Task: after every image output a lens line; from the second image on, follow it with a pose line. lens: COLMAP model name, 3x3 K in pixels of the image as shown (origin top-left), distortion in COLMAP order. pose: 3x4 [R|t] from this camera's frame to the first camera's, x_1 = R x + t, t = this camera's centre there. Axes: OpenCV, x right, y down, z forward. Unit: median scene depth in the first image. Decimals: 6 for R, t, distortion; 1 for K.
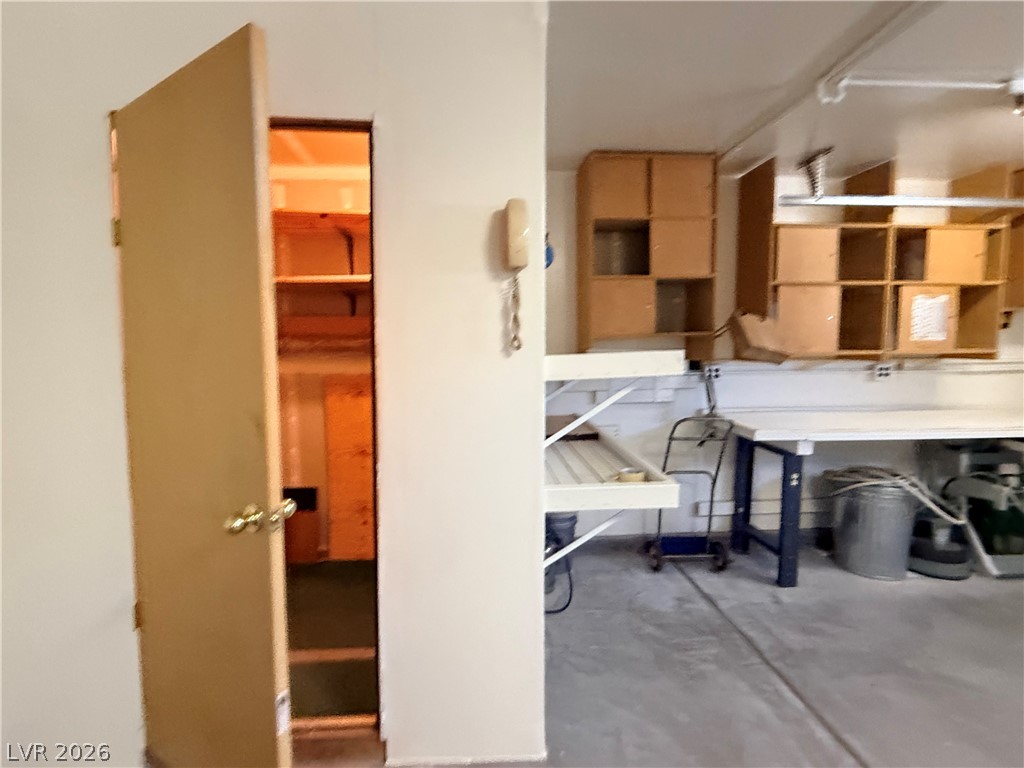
lens RADIAL K [[483.1, 0, 509.7], [0, 483.1, 386.5], [0, 0, 1]] dist [-0.002488, -0.000673]
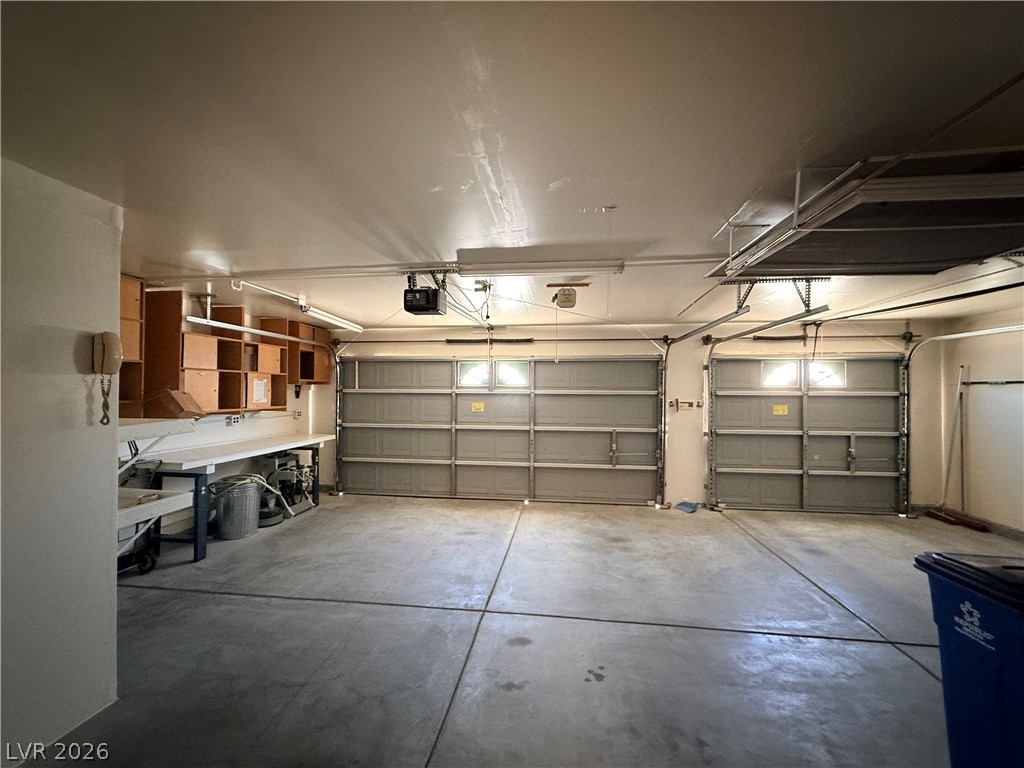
lens RADIAL K [[413.8, 0, 512.0], [0, 413.8, 384.0], [0, 0, 1]] dist [0.000093, 0.000193]
pose [[0.186214, 0.022248, 0.982257, -0.579491], [0.078679, 0.996195, -0.037479, -0.028882], [-0.979354, 0.084262, 0.183755, -0.296370]]
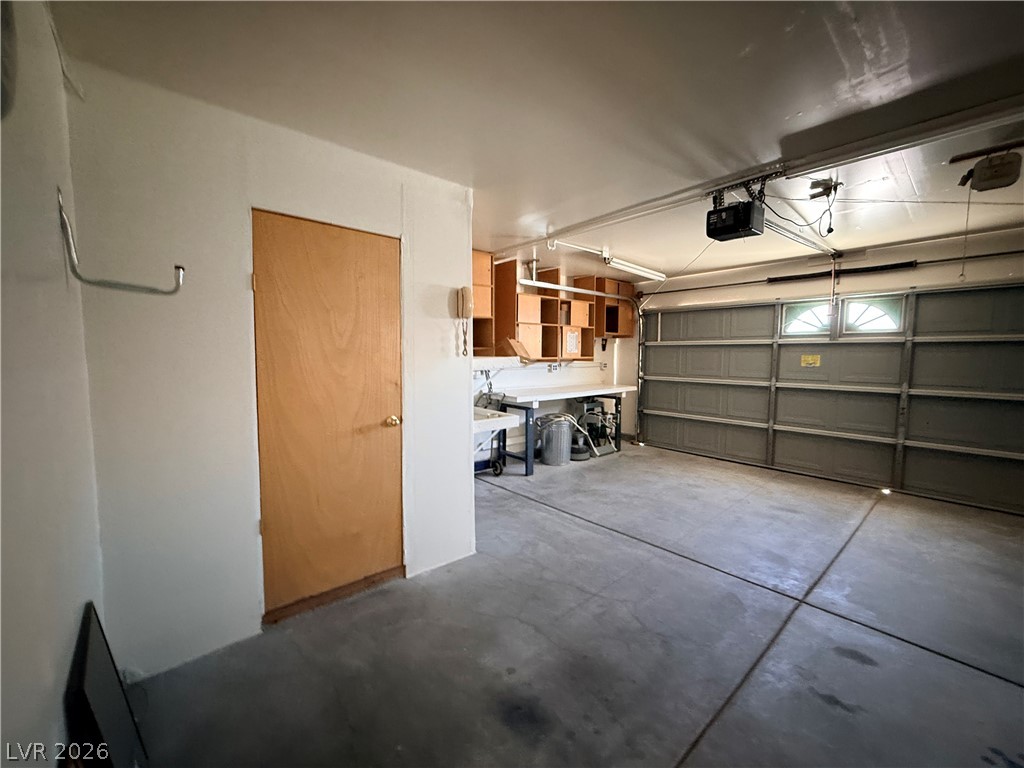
lens RADIAL K [[412.0, 0, 504.5], [0, 412.0, 386.2], [0, 0, 1]] dist [0.000361, 0.000069]
pose [[0.794949, -0.040299, 0.605336, -0.522029], [0.044682, 0.998971, 0.007826, 0.028700], [-0.605028, 0.020826, 0.795932, -0.299068]]
